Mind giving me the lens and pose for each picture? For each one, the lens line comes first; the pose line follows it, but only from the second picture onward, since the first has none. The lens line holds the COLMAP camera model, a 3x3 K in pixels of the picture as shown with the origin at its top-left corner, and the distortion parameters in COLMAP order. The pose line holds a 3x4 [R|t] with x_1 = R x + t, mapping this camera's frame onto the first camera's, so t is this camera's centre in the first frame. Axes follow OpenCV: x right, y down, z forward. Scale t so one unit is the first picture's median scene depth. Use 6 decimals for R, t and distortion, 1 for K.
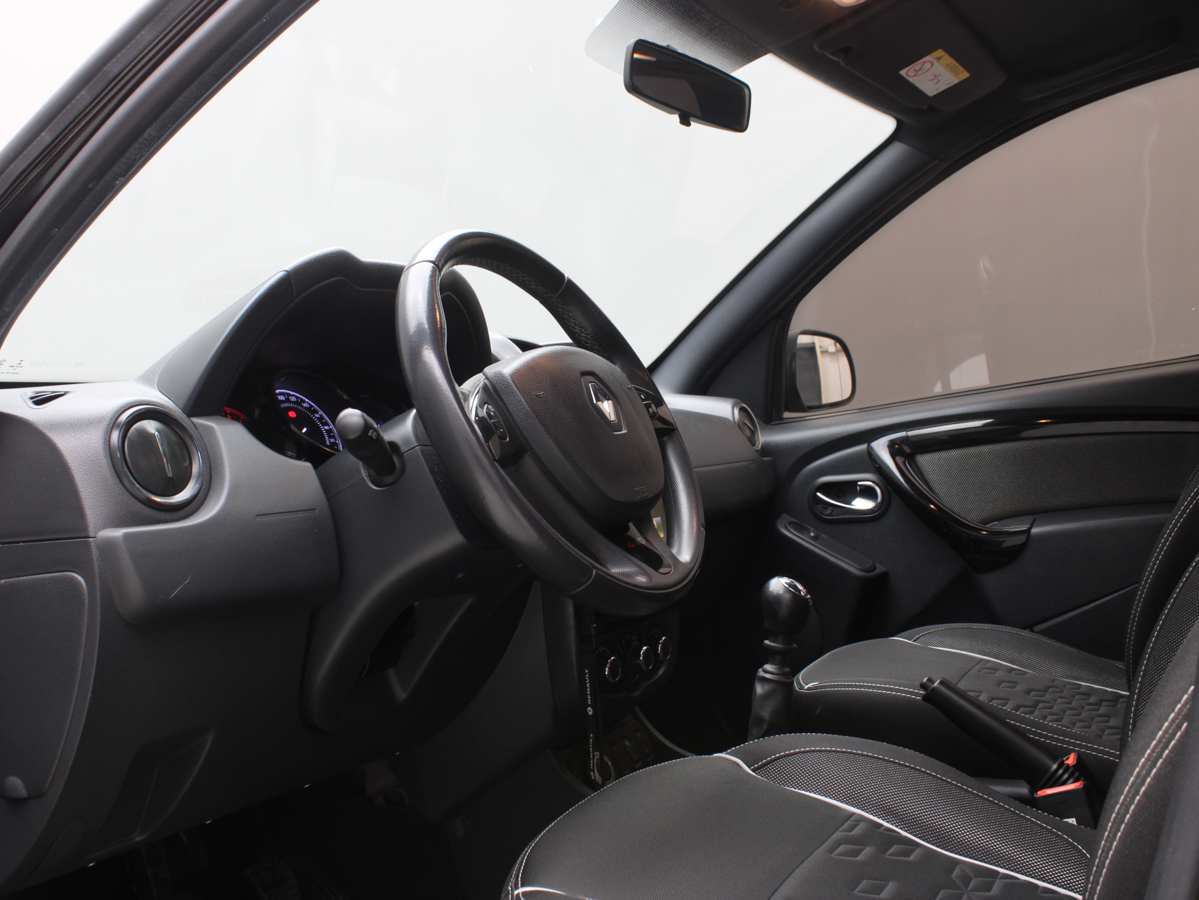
lens RADIAL K [[1233.9, 0, 599.5], [0, 1233.9, 450.0], [0, 0, 1]] dist [-0.166034, 0.182650]
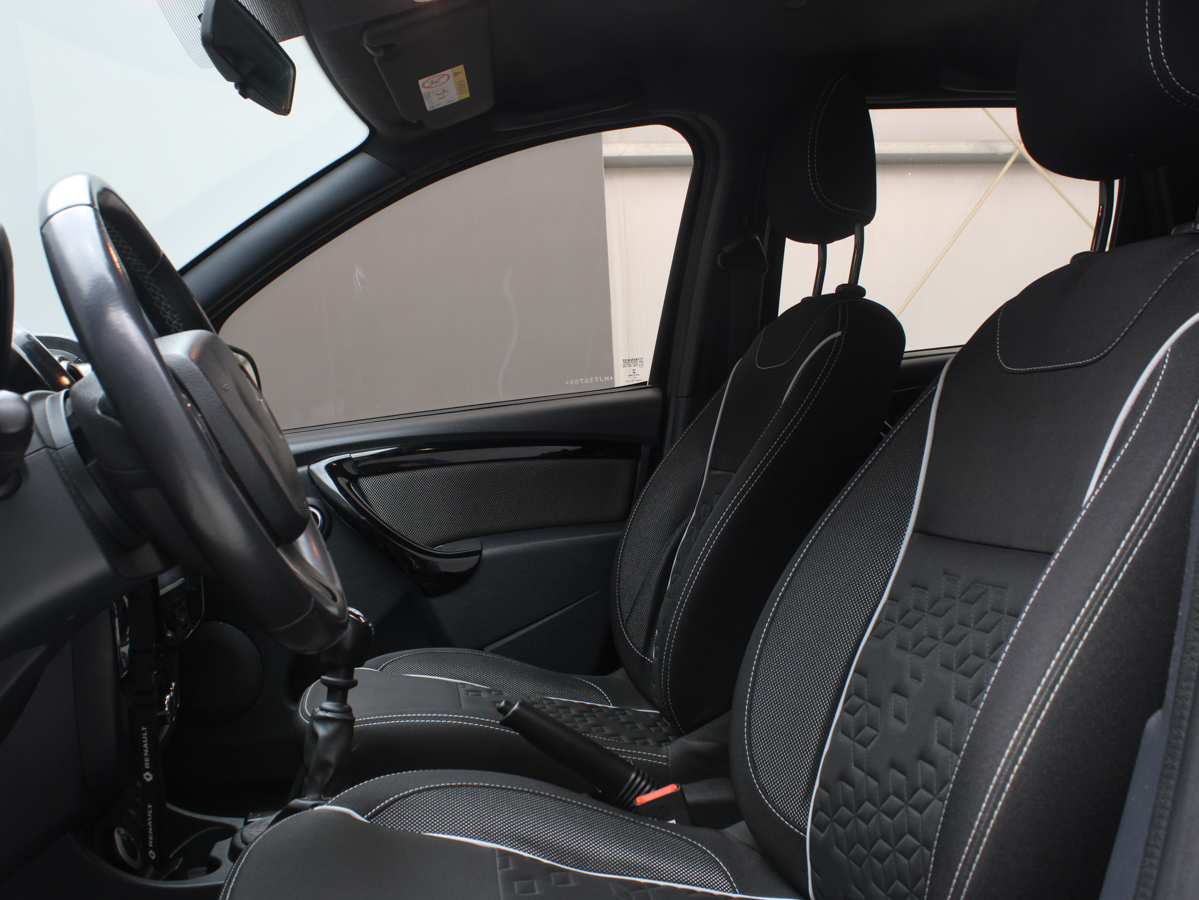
lens RADIAL K [[1233.9, 0, 599.5], [0, 1233.9, 450.0], [0, 0, 1]] dist [-0.166034, 0.182650]
pose [[0.799275, 0.019918, 0.600635, -0.246570], [-0.002264, 0.999543, -0.030135, 0.015457], [-0.600961, 0.022726, 0.798955, 0.157082]]
